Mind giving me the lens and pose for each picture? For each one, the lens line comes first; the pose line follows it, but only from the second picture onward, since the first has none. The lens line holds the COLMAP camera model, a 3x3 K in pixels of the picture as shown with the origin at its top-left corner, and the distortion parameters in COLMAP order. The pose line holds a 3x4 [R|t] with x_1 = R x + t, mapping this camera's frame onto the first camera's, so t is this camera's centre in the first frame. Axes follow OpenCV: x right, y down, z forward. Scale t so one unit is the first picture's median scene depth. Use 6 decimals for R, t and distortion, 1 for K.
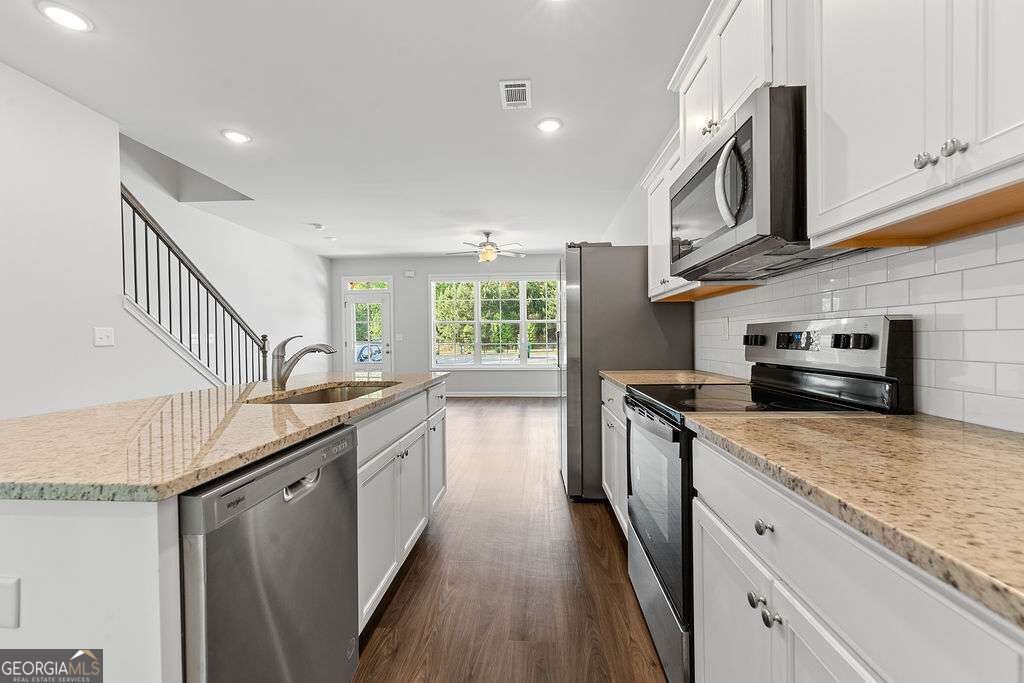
lens RADIAL K [[412.1, 0, 515.2], [0, 412.1, 339.2], [0, 0, 1]] dist [-0.001201, -0.000262]
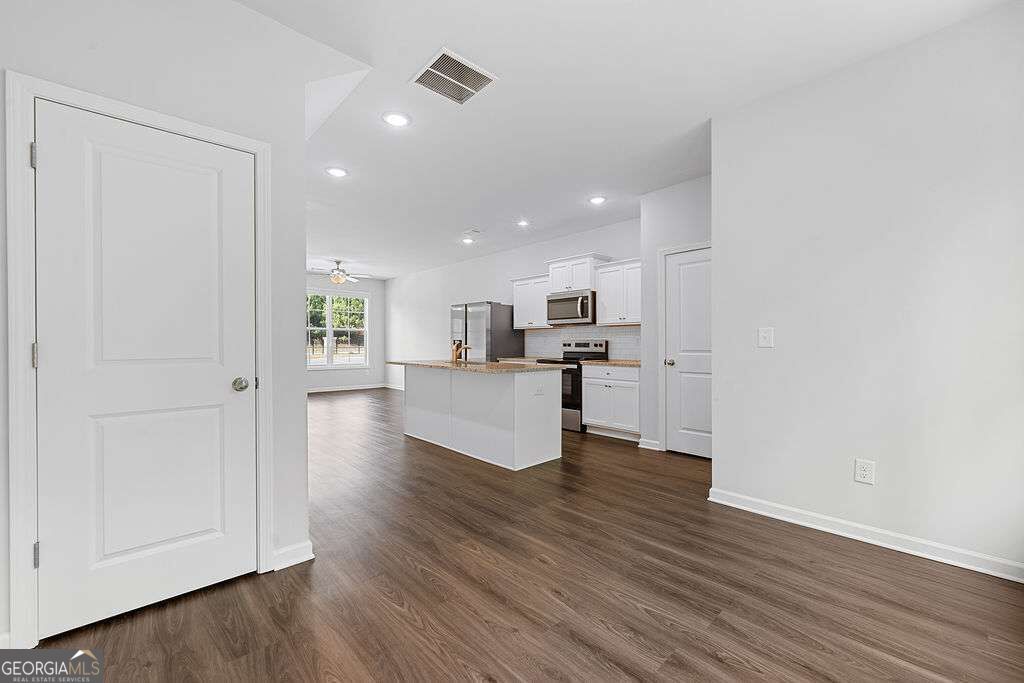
lens RADIAL K [[411.7, 0, 511.4], [0, 411.7, 344.6], [0, 0, 1]] dist [-0.000593, -0.000138]
pose [[0.703318, 0.006685, 0.710844, -0.818049], [-0.006059, 0.999976, -0.003409, 0.005431], [-0.710849, -0.001909, 0.703342, -0.402627]]
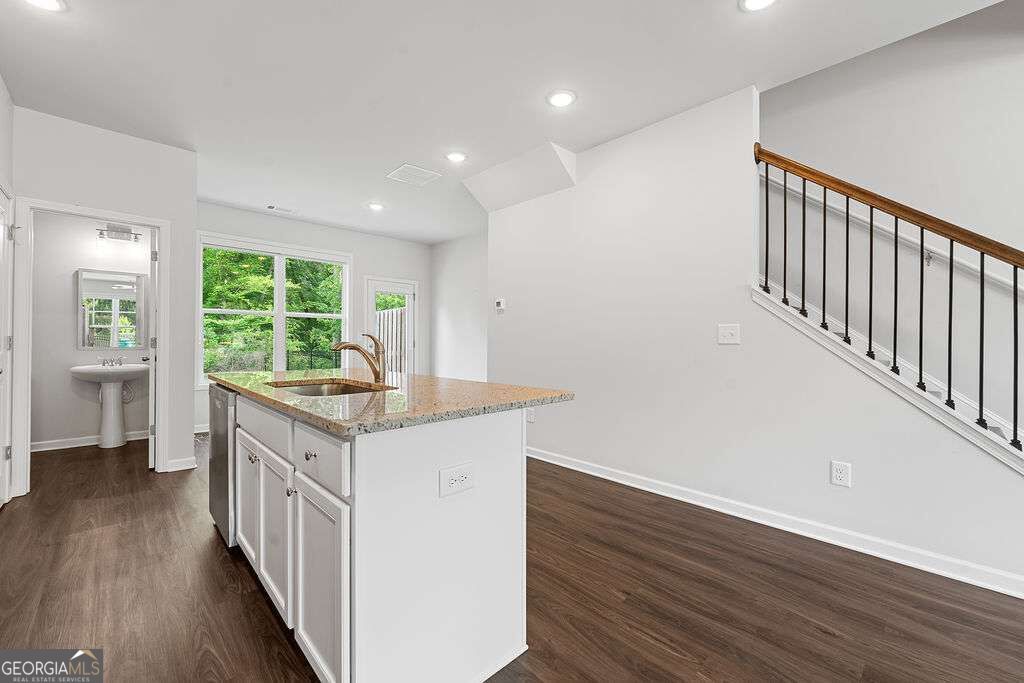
lens RADIAL K [[411.7, 0, 511.4], [0, 411.7, 344.6], [0, 0, 1]] dist [-0.000593, -0.000138]
pose [[-0.689322, 0.015056, -0.724299, 0.003917], [0.002233, 0.999823, 0.018657, -0.000849], [0.724452, 0.011243, -0.689234, 0.783234]]
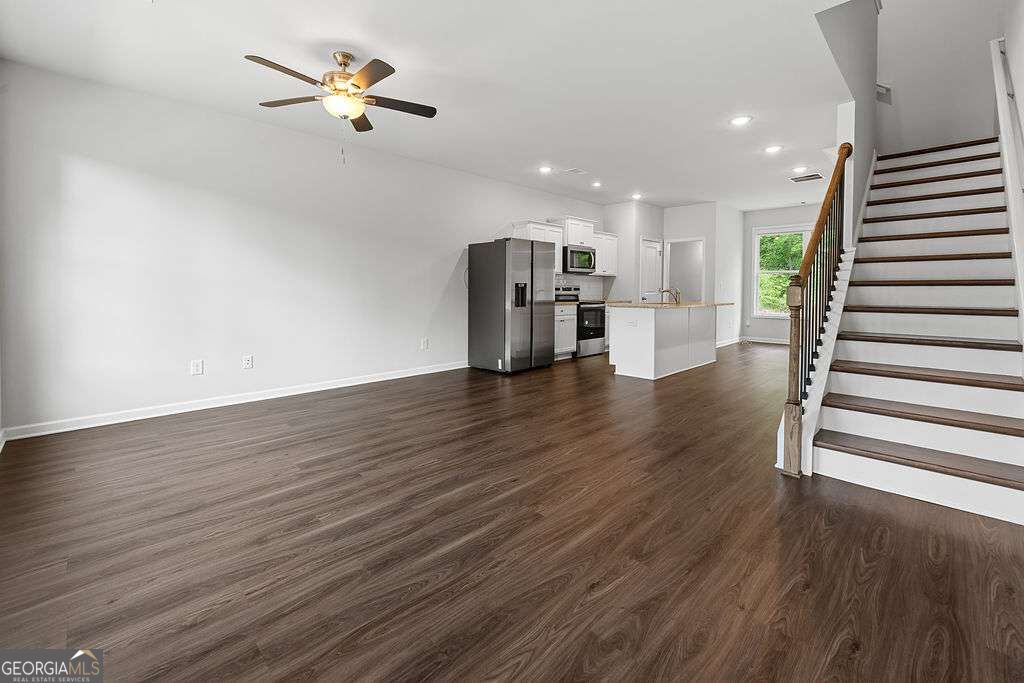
lens RADIAL K [[430.8, 0, 515.5], [0, 430.8, 297.6], [0, 0, 1]] dist [-0.000434, -0.000109]
pose [[-0.742817, -0.004278, 0.669481, -0.714983], [0.005895, 0.999899, 0.012931, 0.009929], [-0.669468, 0.013552, -0.742717, 1.644215]]
